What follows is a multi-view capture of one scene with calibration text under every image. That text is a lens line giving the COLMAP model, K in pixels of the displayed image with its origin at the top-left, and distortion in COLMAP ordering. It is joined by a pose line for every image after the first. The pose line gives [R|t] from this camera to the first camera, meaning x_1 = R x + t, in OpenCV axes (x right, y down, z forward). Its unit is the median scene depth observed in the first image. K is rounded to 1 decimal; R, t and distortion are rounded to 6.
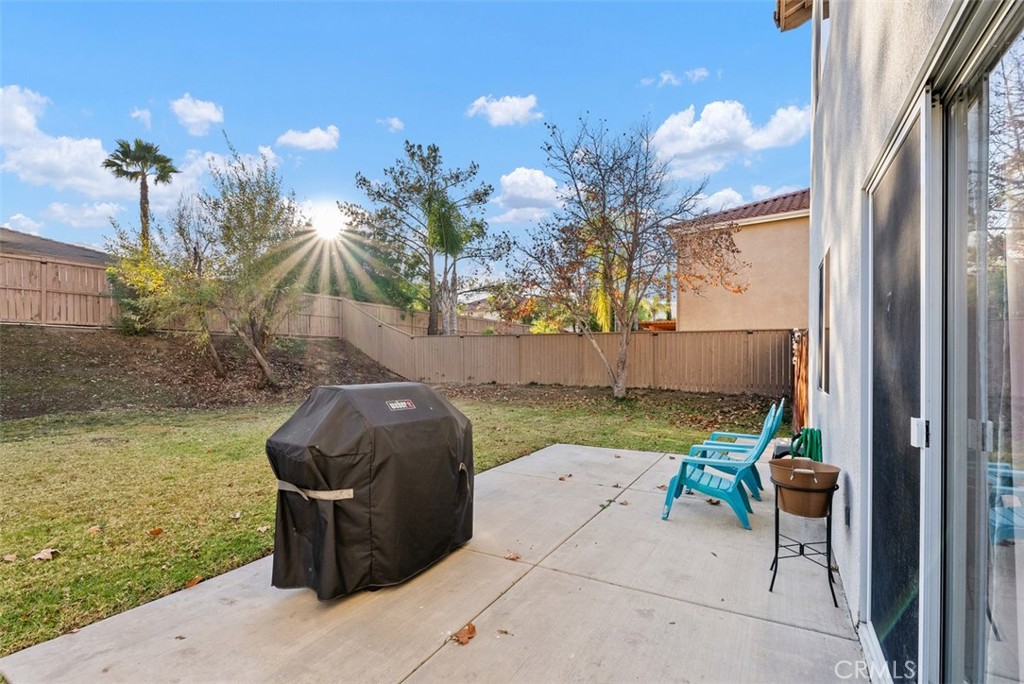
lens RADIAL K [[497.2, 0, 512.0], [0, 497.2, 342.0], [0, 0, 1]] dist [0.000054, 0.000100]
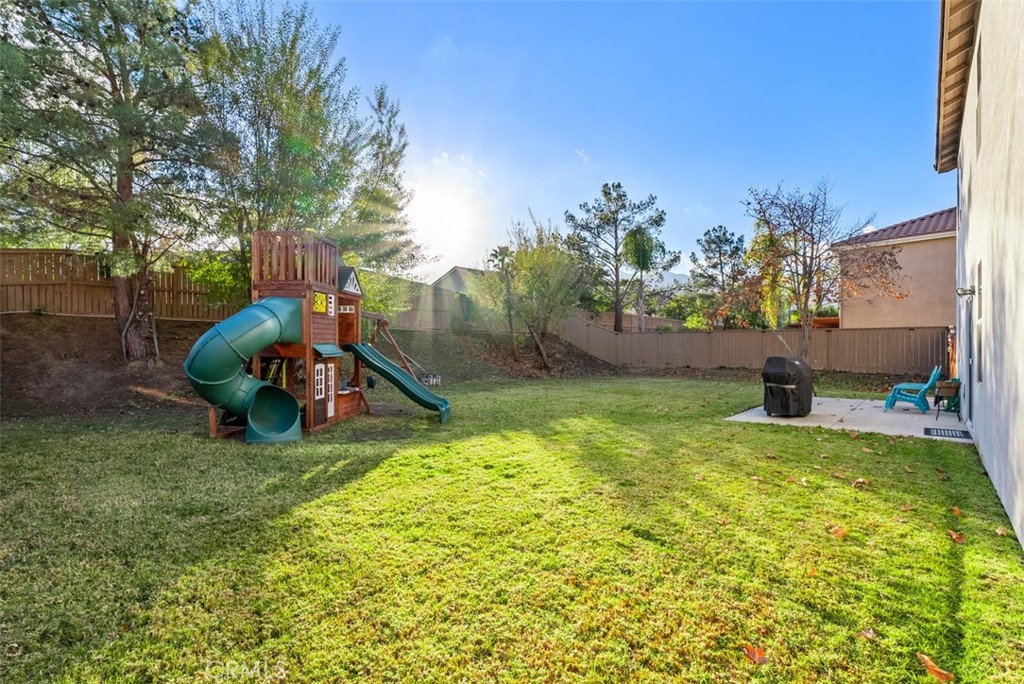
lens RADIAL K [[468.4, 0, 520.5], [0, 468.4, 336.5], [0, 0, 1]] dist [0.000962, 0.000236]
pose [[0.973490, -0.008512, -0.228571, -0.242572], [0.009708, 0.999944, 0.004109, -0.013338], [0.228523, -0.006218, 0.973519, -0.443819]]
